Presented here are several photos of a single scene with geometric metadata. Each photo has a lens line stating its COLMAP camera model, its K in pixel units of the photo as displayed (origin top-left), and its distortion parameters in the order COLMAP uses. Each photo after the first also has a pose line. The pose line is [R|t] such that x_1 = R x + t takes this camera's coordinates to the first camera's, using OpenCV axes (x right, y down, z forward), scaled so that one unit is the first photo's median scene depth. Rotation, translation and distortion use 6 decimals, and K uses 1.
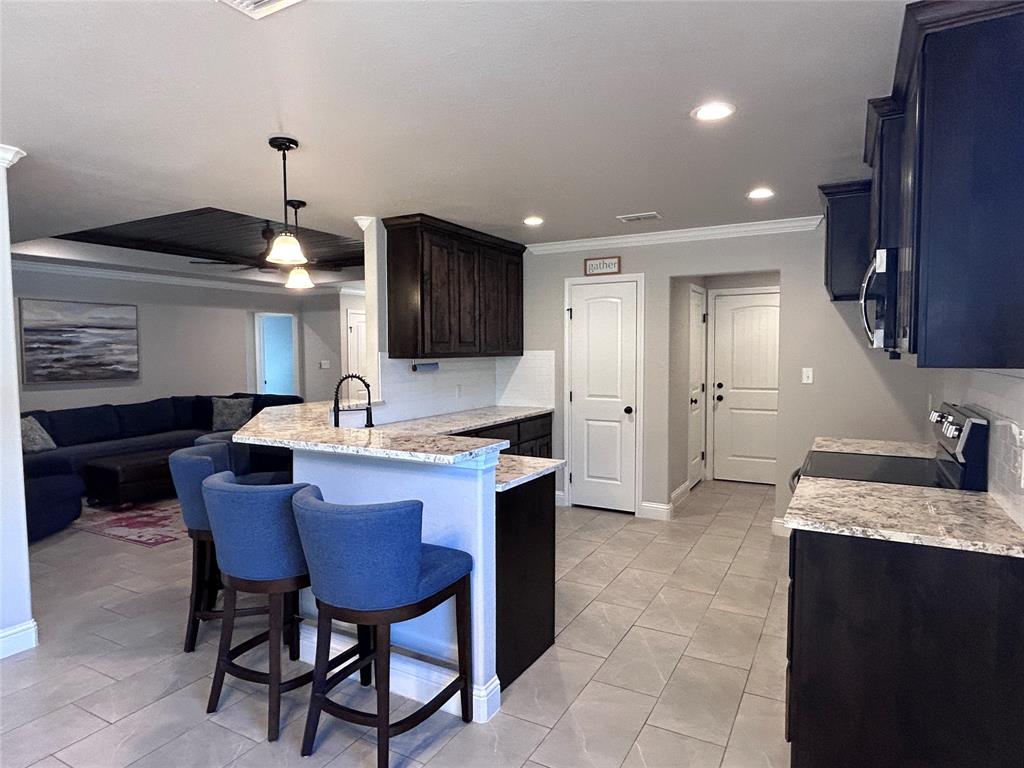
lens RADIAL K [[613.1, 0, 508.0], [0, 613.1, 385.2], [0, 0, 1]] dist [-0.004376, -0.001777]
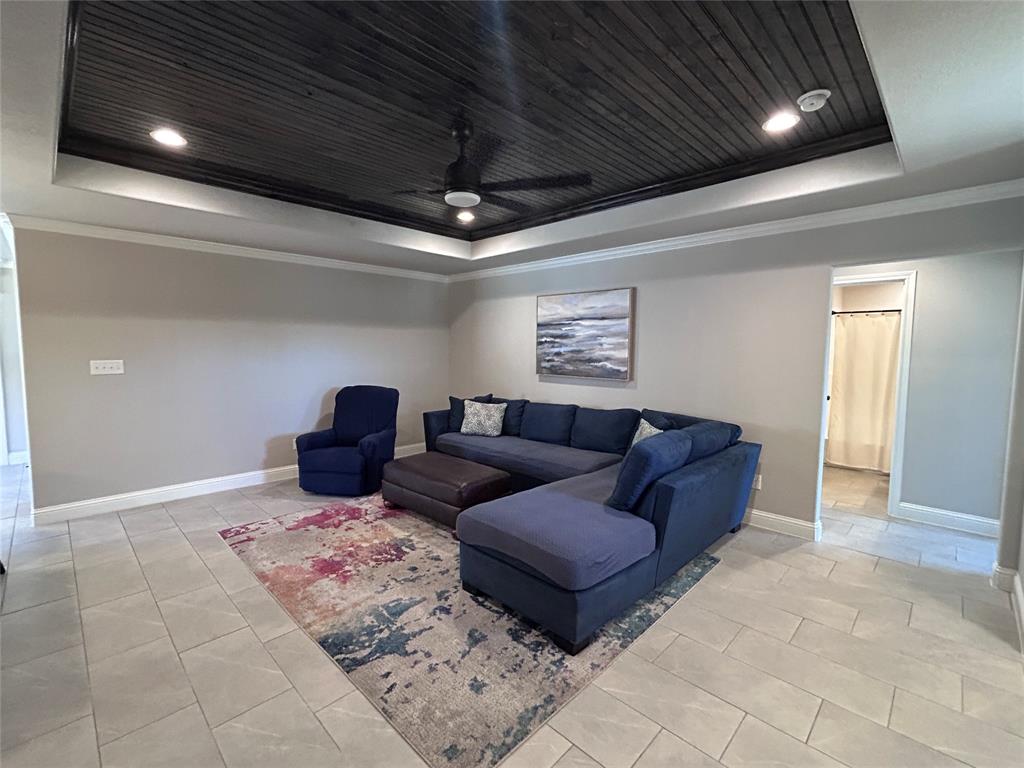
lens RADIAL K [[461.0, 0, 512.8], [0, 461.0, 381.6], [0, 0, 1]] dist [-0.002841, 0.000687]
pose [[-0.263299, 0.076987, -0.961637, 0.011969], [-0.059900, 0.993583, 0.095946, -0.065579], [0.962853, 0.082865, -0.256998, 1.152434]]
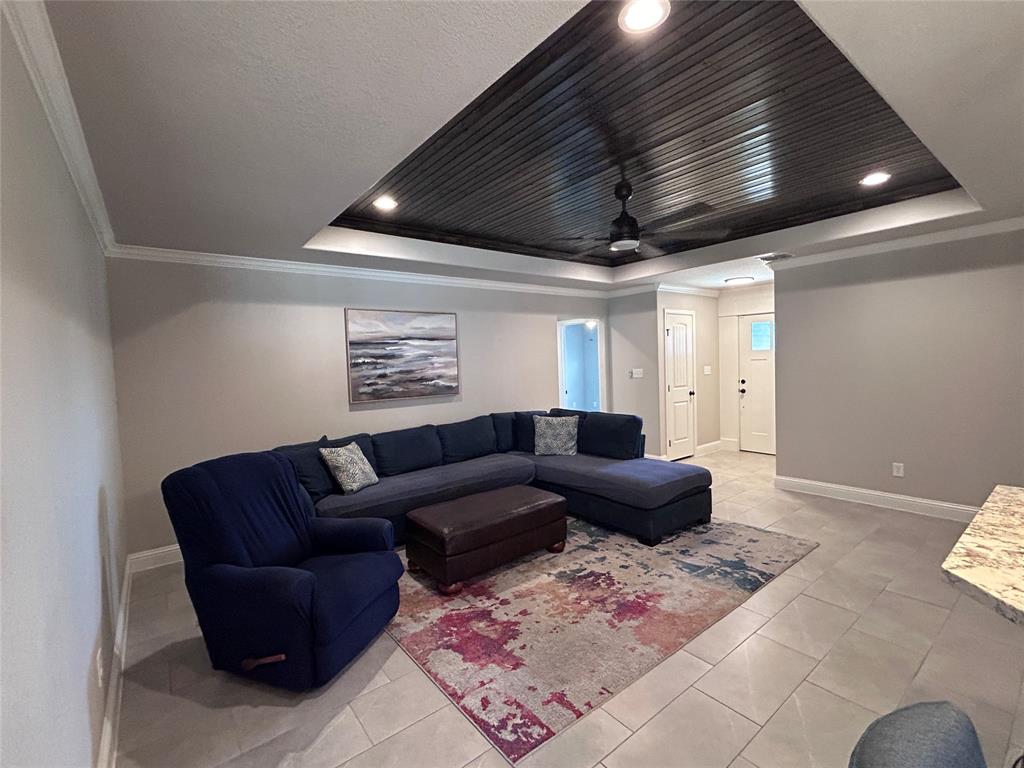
lens RADIAL K [[461.0, 0, 512.8], [0, 461.0, 381.6], [0, 0, 1]] dist [-0.002841, 0.000687]
pose [[0.922617, -0.010472, -0.385576, -0.303308], [0.008572, 0.999941, -0.006647, -0.027351], [0.385623, 0.002828, 0.922652, 0.457629]]
